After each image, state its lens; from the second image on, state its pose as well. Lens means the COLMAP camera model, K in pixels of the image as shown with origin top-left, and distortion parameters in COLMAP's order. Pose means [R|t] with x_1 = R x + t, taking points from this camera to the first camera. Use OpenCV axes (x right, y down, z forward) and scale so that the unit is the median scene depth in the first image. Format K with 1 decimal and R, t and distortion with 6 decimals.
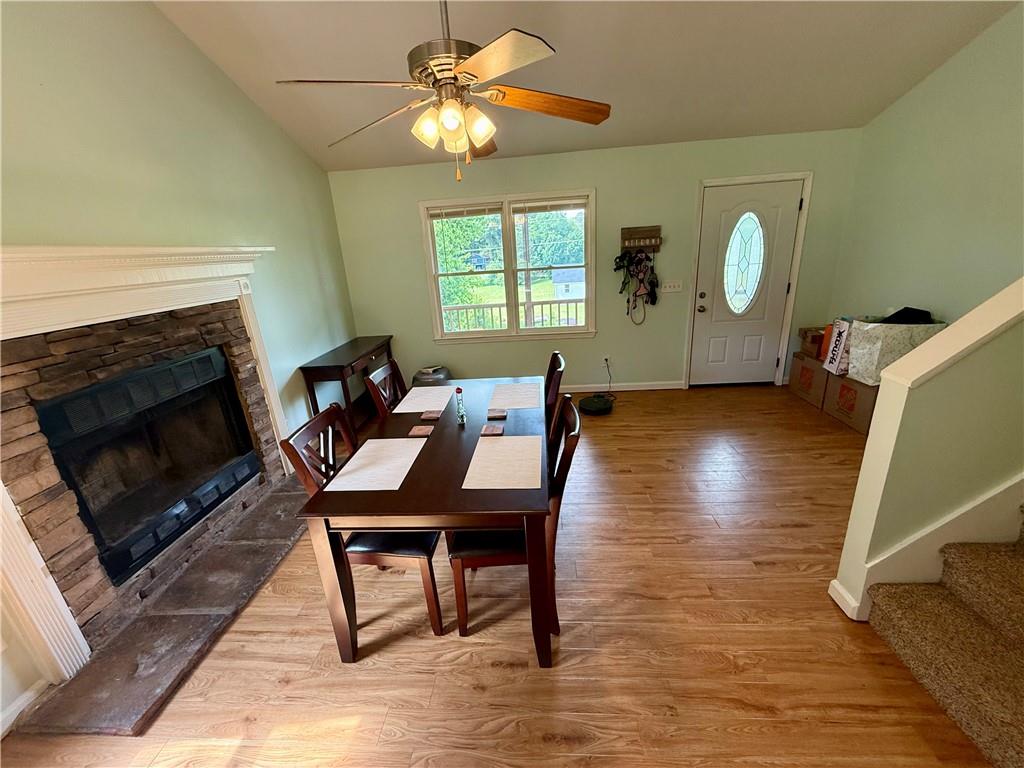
lens RADIAL K [[408.6, 0, 505.8], [0, 408.6, 380.4], [0, 0, 1]] dist [-0.000996, 0.000792]
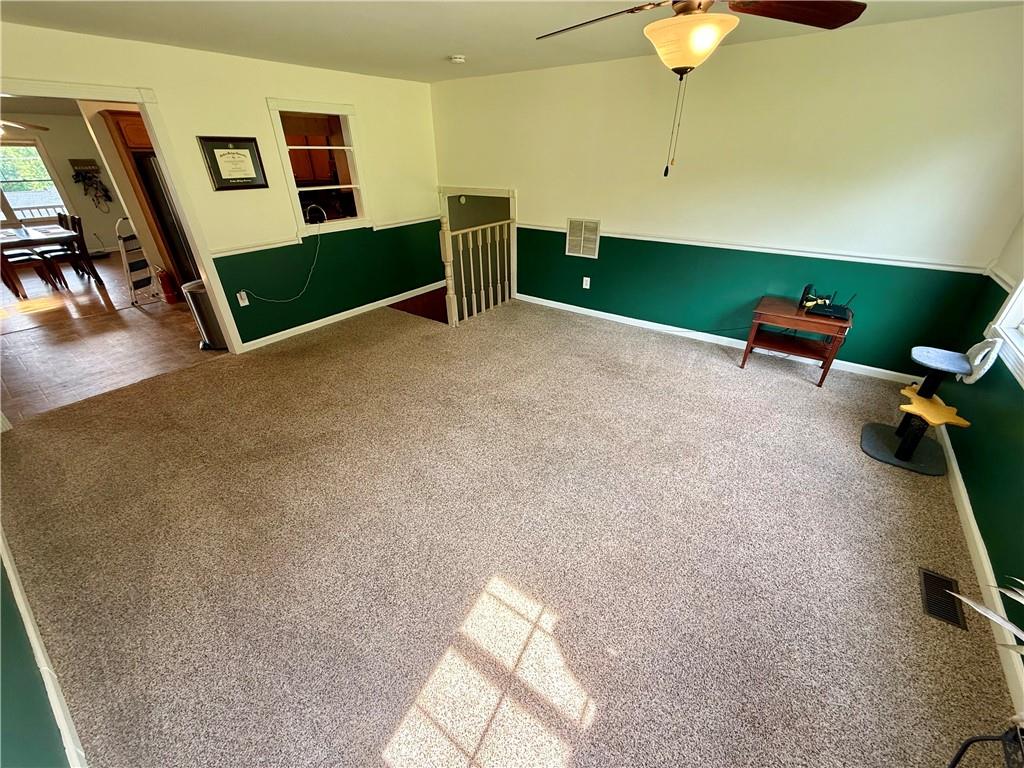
lens RADIAL K [[408.6, 0, 507.6], [0, 408.6, 382.2], [0, 0, 1]] dist [-0.000996, 0.000792]
pose [[0.535076, -0.360207, 0.764163, -0.451903], [0.243042, 0.931938, 0.269112, 0.582660], [-0.809089, 0.041729, 0.586203, -1.733253]]
